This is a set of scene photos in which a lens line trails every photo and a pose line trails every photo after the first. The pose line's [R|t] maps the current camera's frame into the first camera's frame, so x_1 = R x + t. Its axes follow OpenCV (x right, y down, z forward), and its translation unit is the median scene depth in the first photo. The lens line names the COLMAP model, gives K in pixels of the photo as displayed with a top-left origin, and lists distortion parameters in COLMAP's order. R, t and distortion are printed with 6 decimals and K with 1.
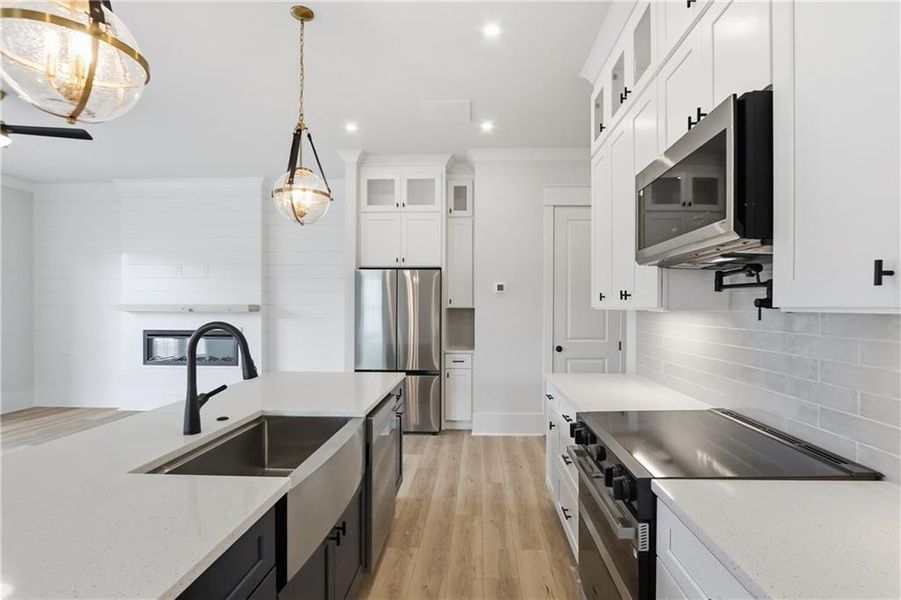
lens RADIAL K [[446.1, 0, 457.9], [0, 446.1, 308.1], [0, 0, 1]] dist [0.009964, -0.001022]
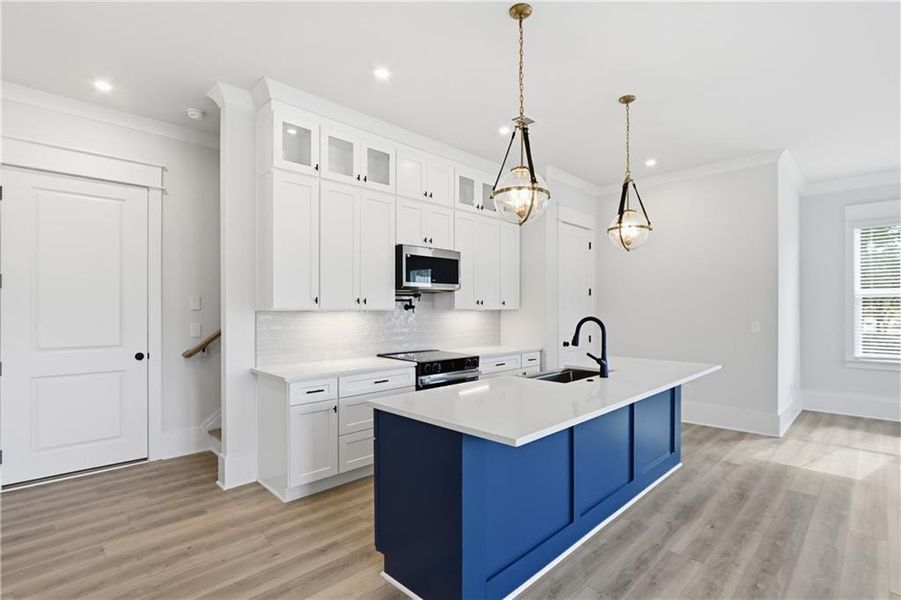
lens RADIAL K [[446.1, 0, 457.9], [0, 446.1, 308.1], [0, 0, 1]] dist [0.009964, -0.001022]
pose [[-0.746969, -0.000185, 0.664859, -0.619540], [0.001046, 0.999998, 0.001454, -0.004143], [-0.664858, 0.001781, -0.746967, 1.263621]]
